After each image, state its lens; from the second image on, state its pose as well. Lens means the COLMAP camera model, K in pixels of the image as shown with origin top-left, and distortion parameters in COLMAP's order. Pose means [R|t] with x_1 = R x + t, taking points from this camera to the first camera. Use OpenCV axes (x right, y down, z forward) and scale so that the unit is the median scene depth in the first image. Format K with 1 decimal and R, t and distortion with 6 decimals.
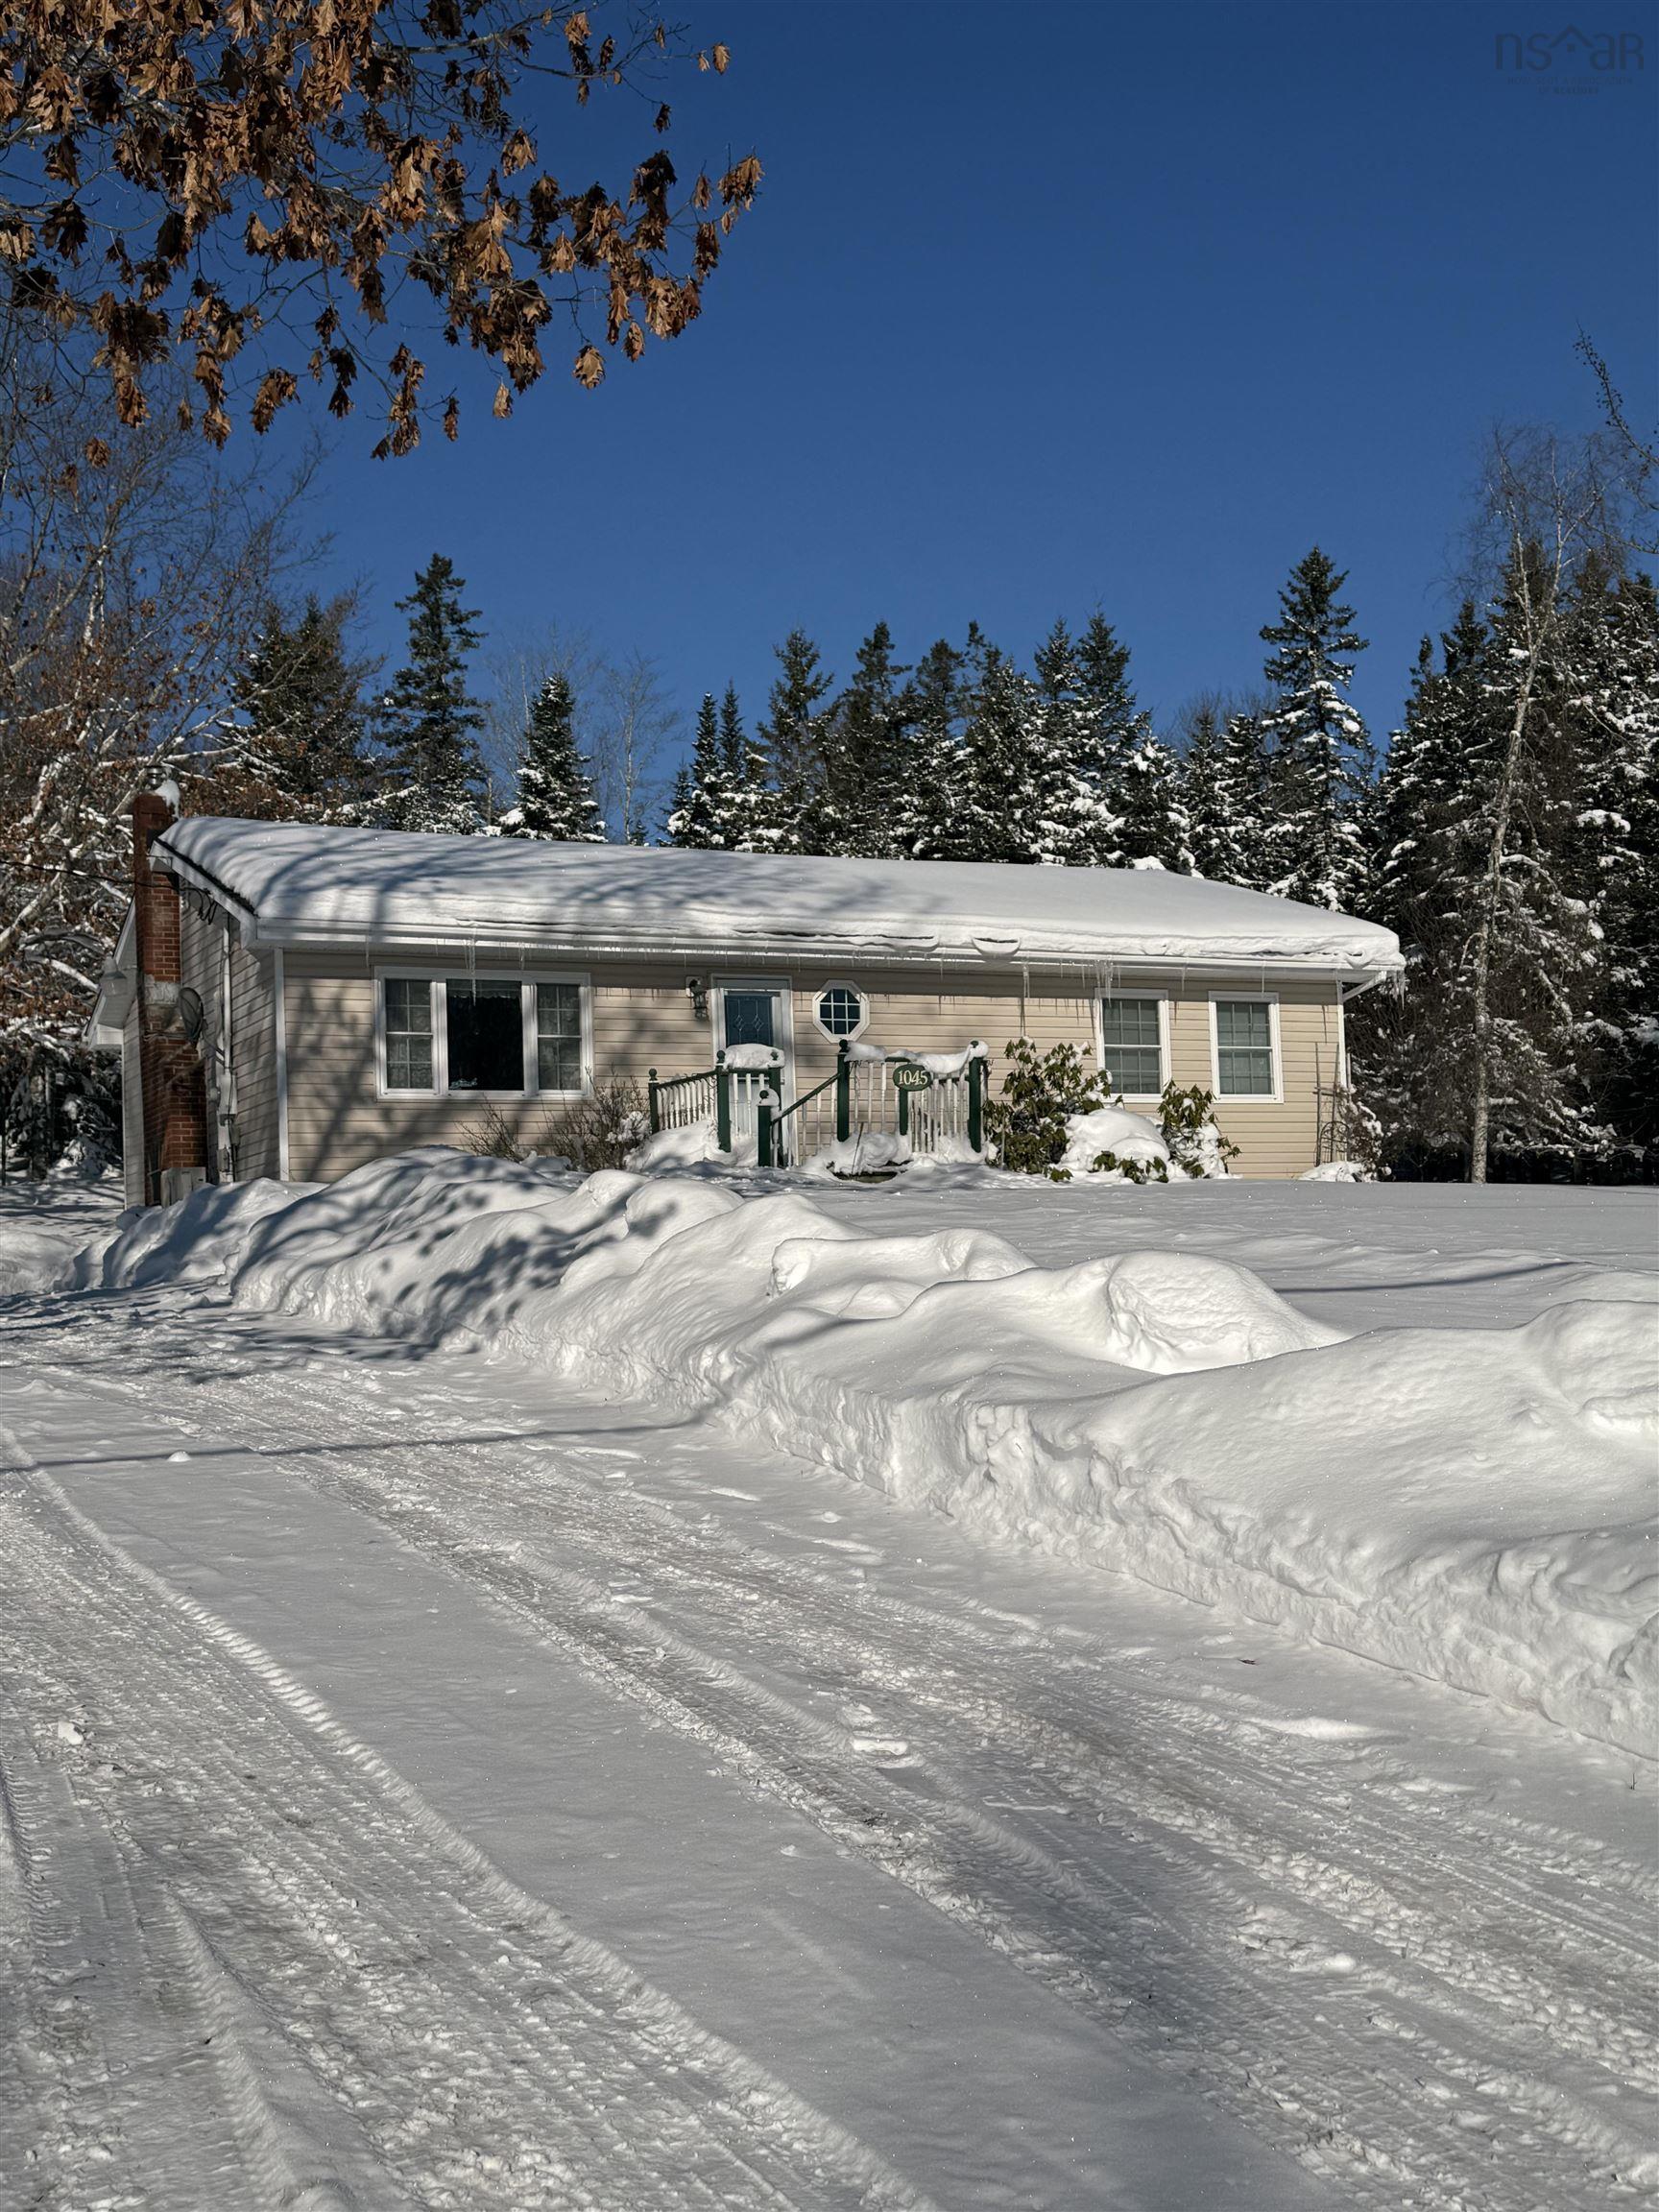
lens RADIAL K [[2338.2, 0, 834.3], [0, 2338.2, 1047.6], [0, 0, 1]] dist [0.217267, -0.519474]
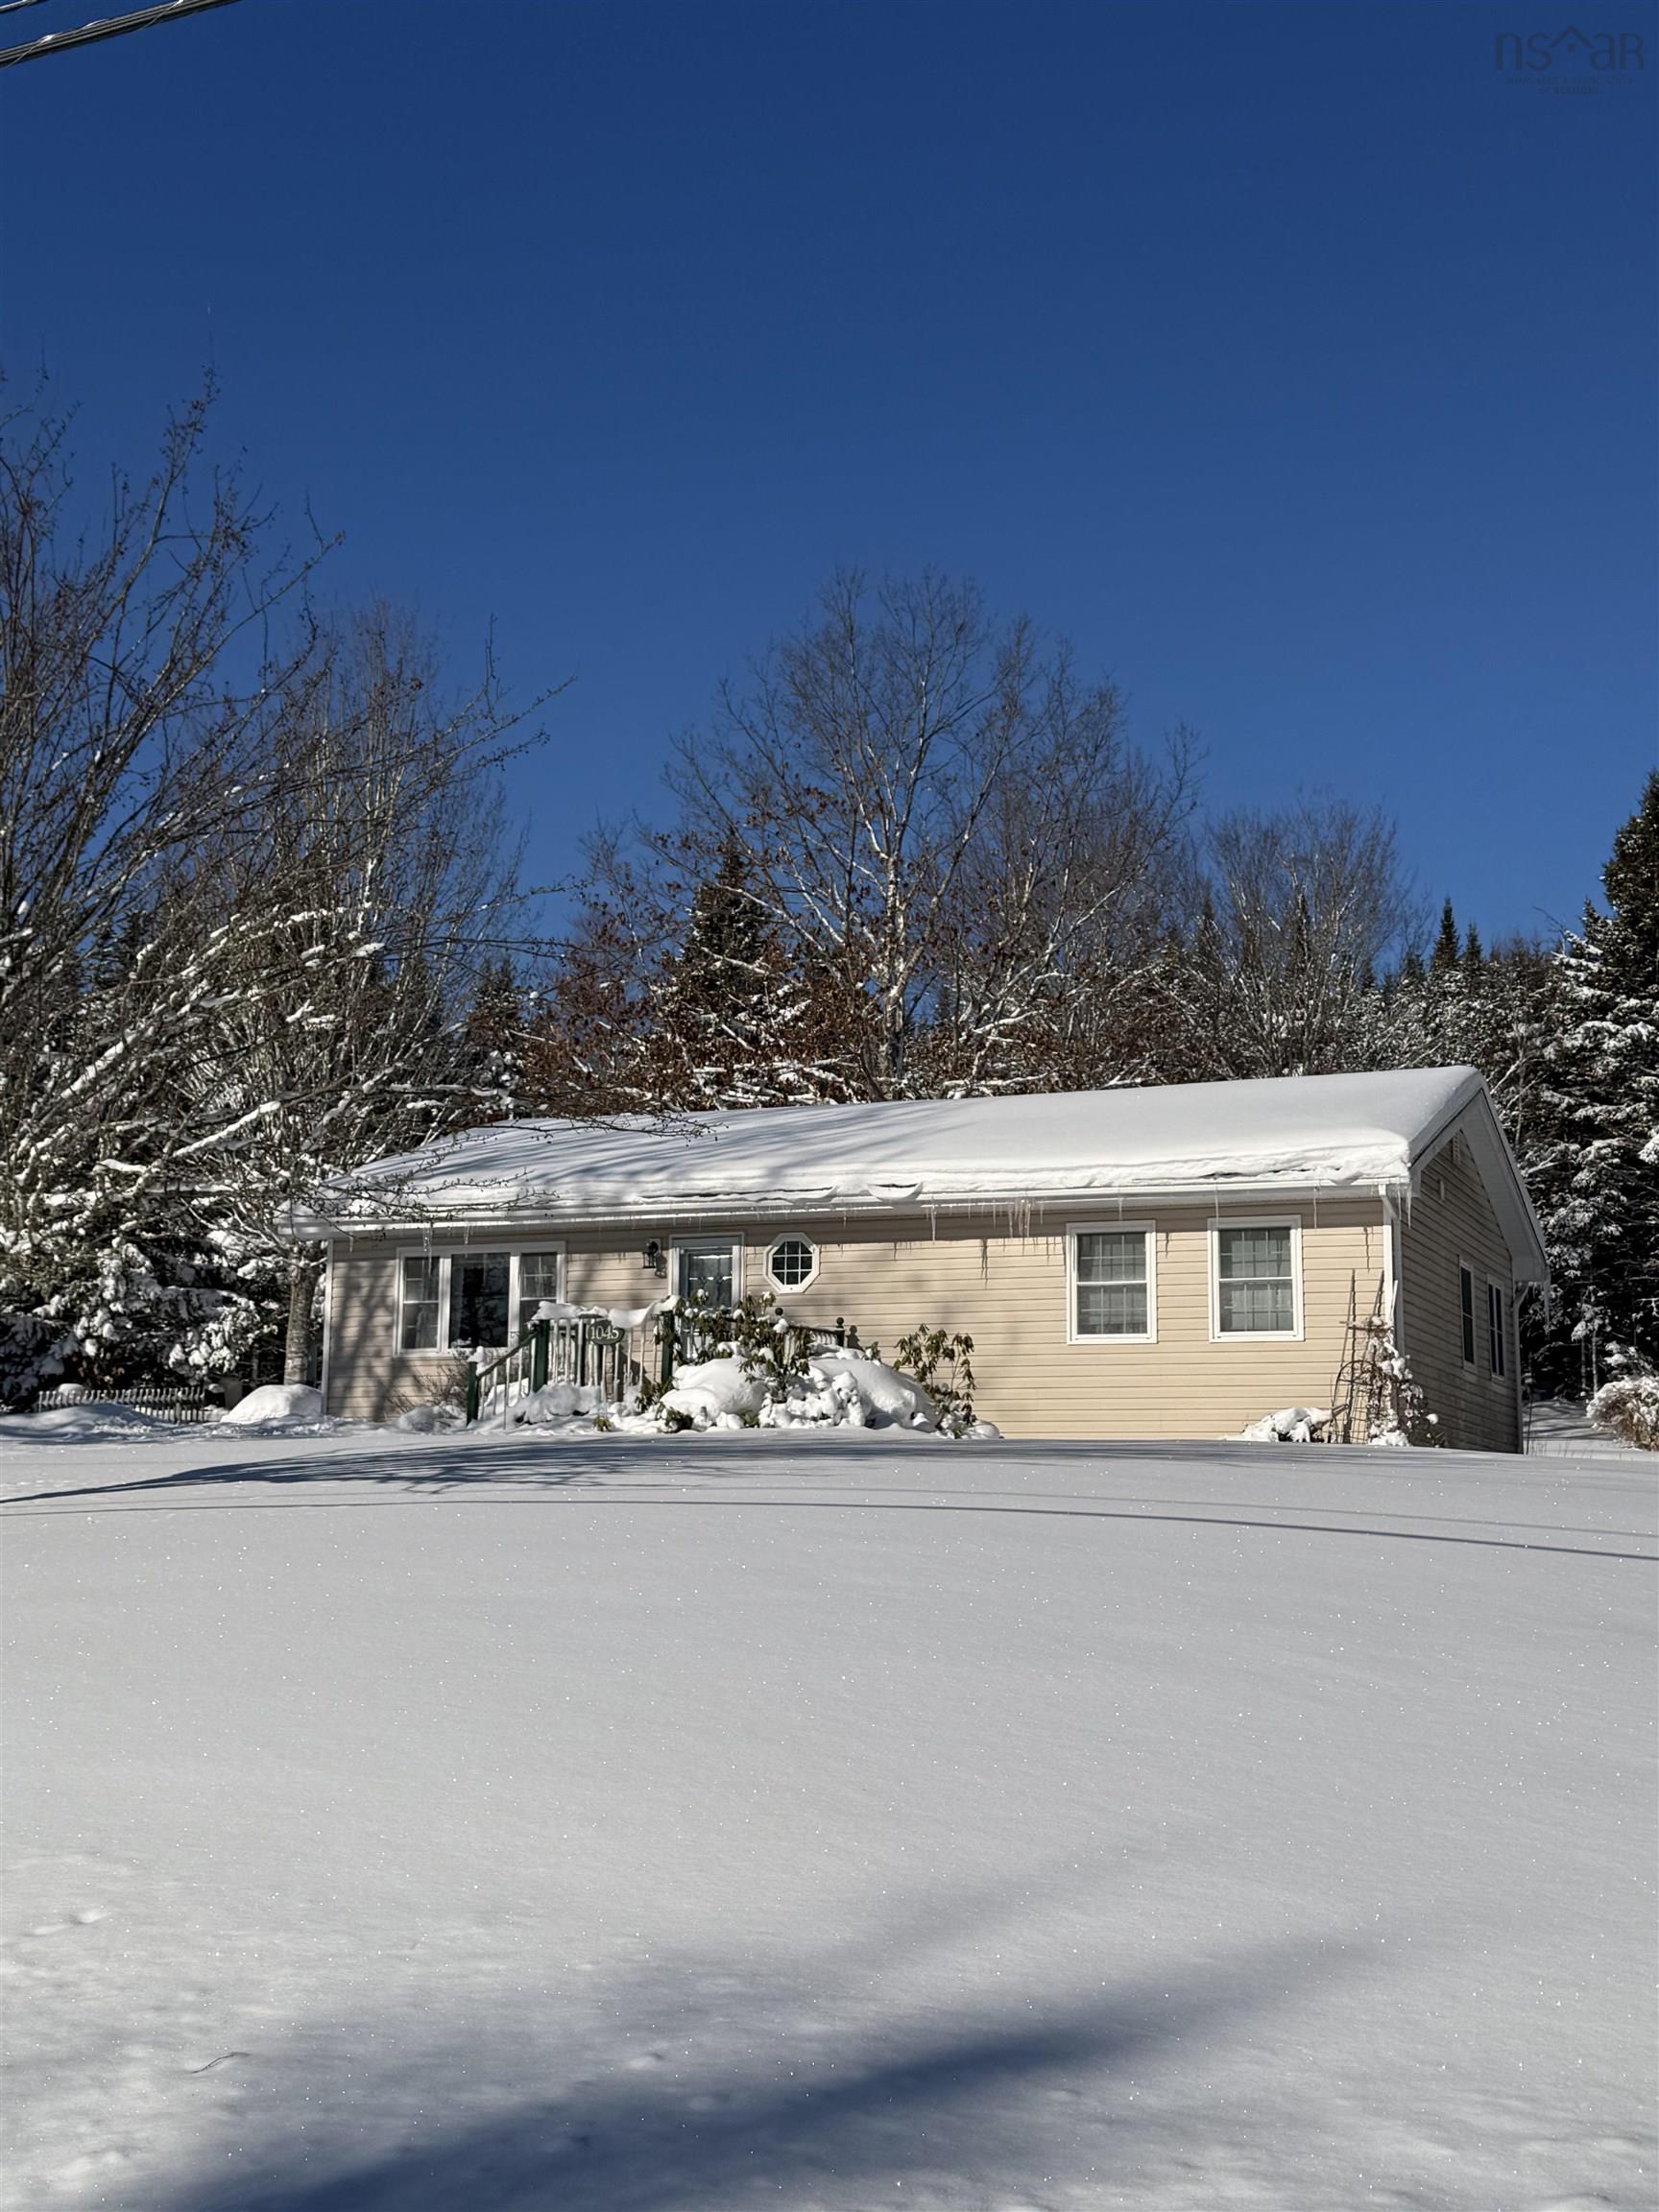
lens RADIAL K [[2636.9, 0, 829.5], [0, 2636.9, 1106.0], [0, 0, 1]] dist [0.105913, 0.003954]
pose [[0.667042, -0.080706, -0.740635, 0.919562], [0.039884, 0.996558, -0.072673, 0.001134], [0.743951, 0.018936, 0.667965, 0.229381]]
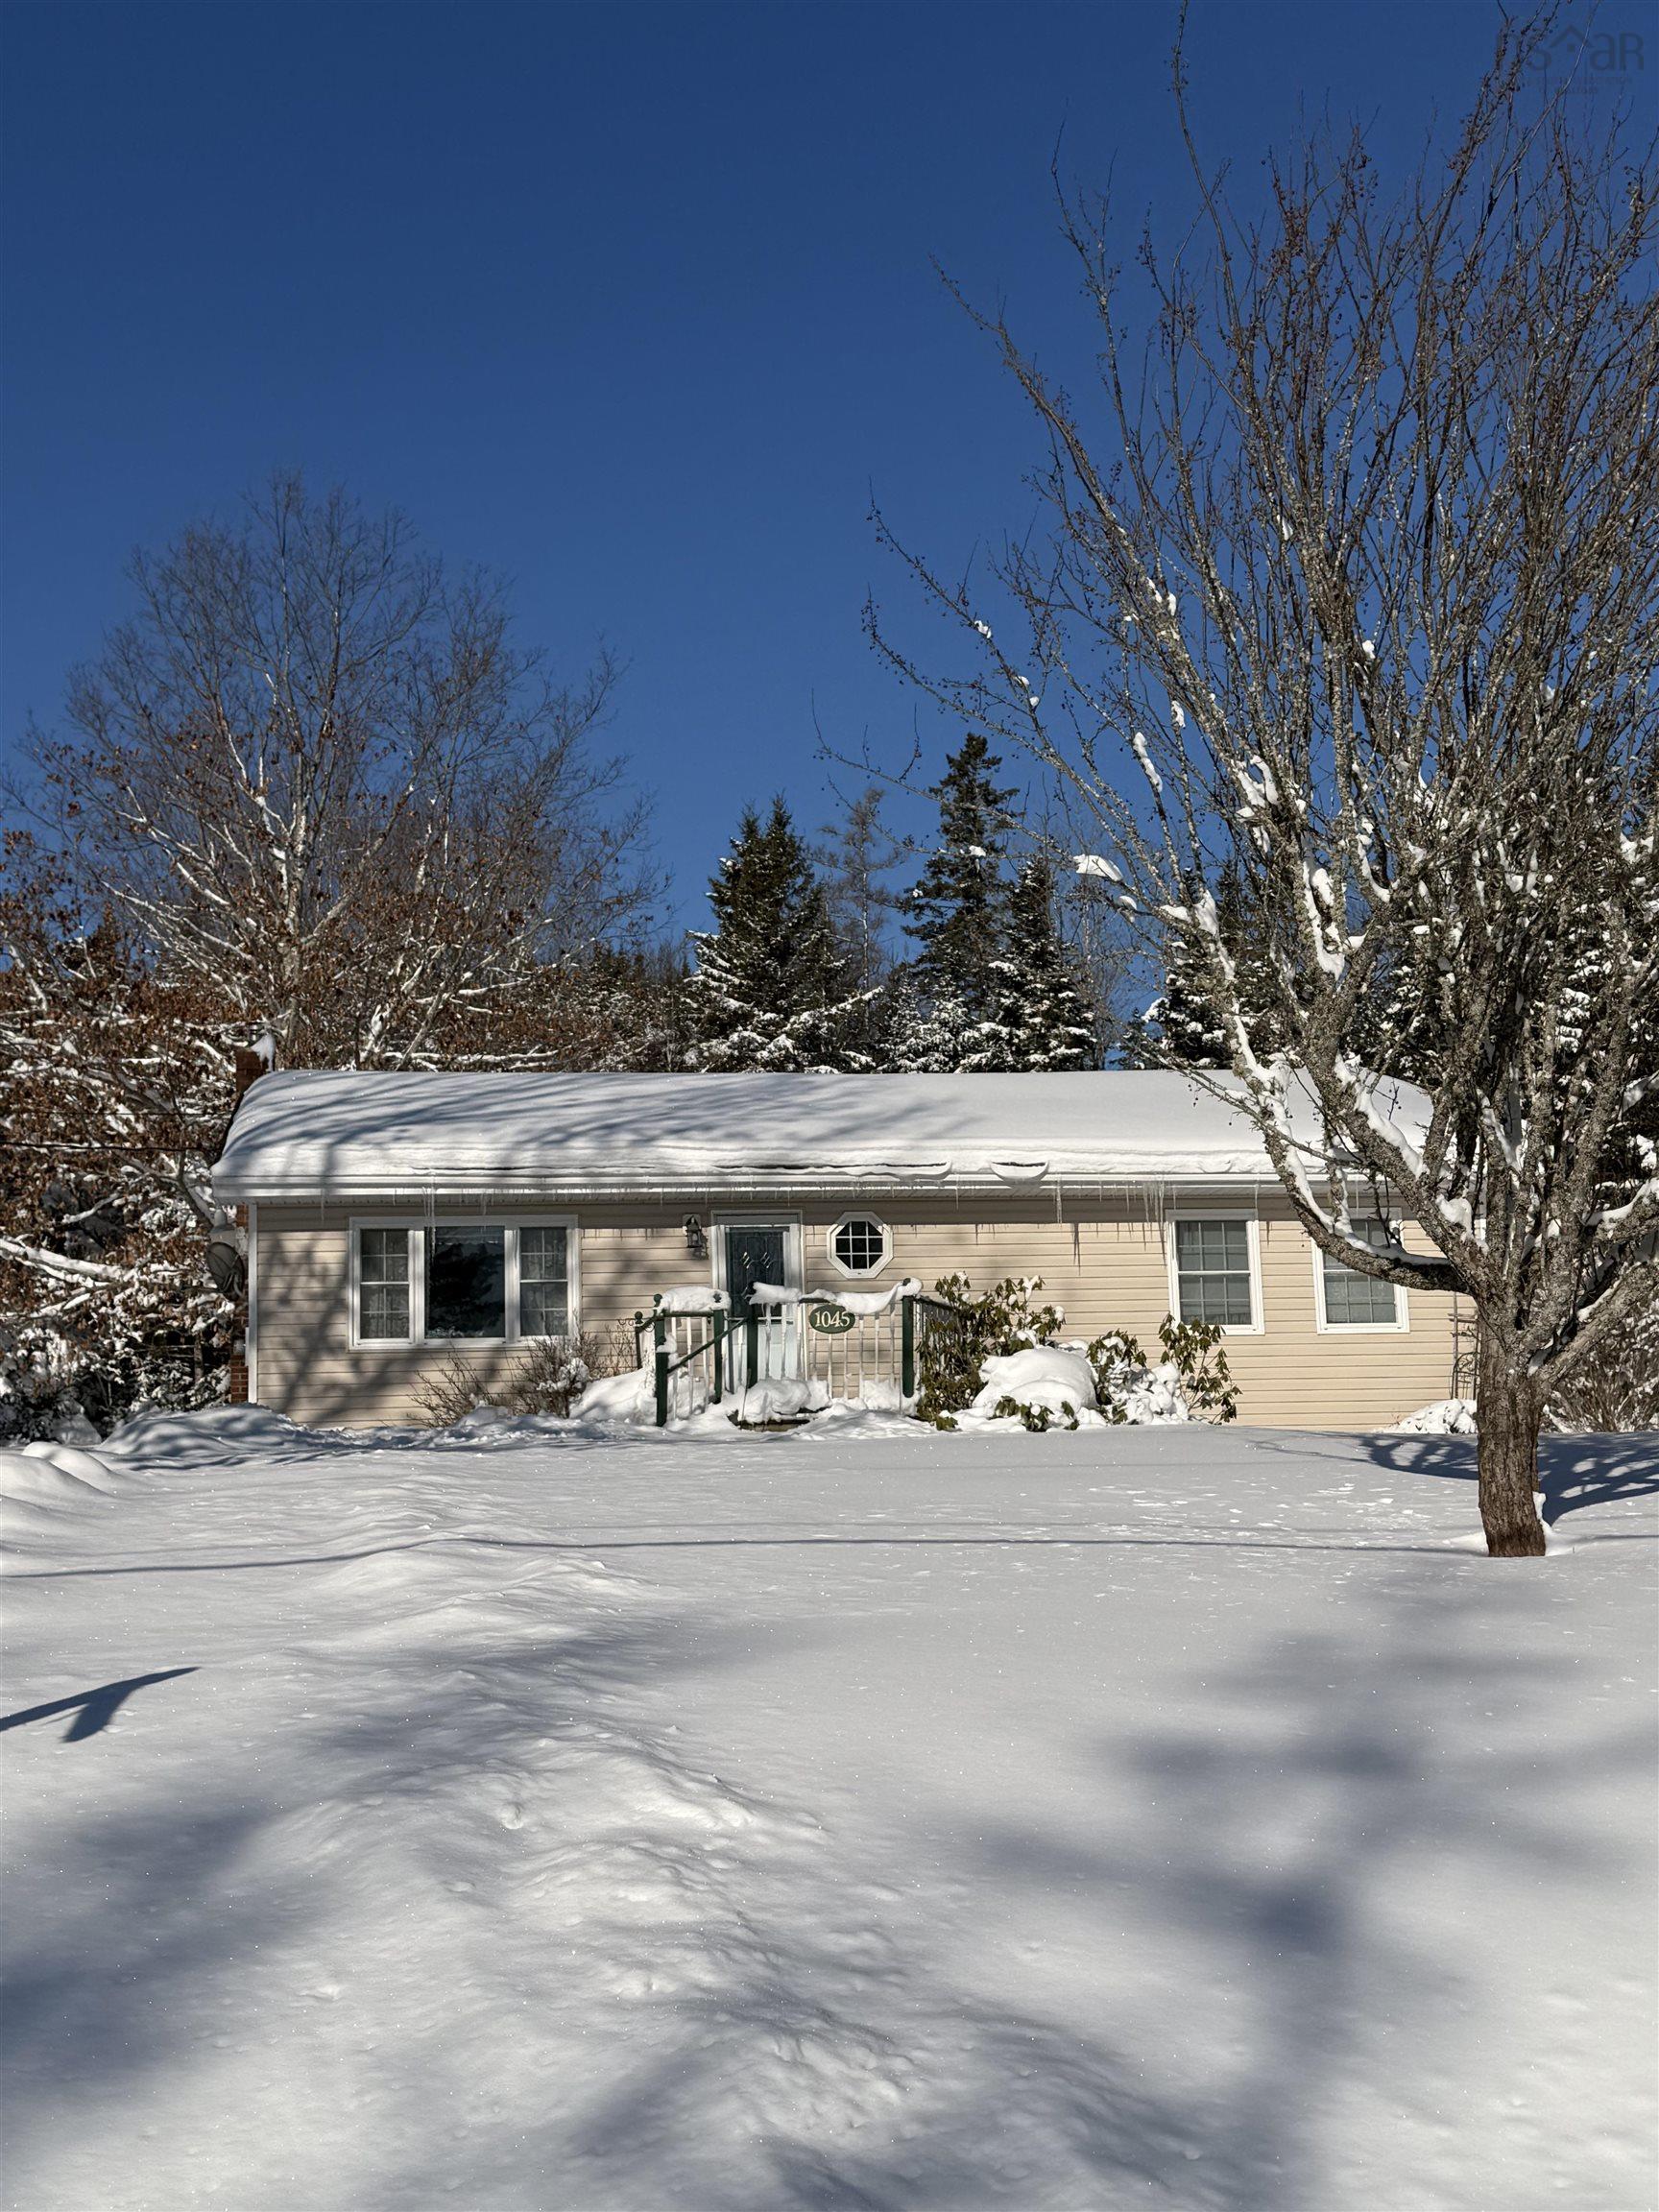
lens RADIAL K [[2636.9, 0, 829.5], [0, 2636.9, 1106.0], [0, 0, 1]] dist [0.105913, 0.003954]
pose [[0.954472, -0.040472, -0.295542, 0.317725], [0.024609, 0.998059, -0.057200, -0.011062], [0.297283, 0.047323, 0.953616, -0.024586]]
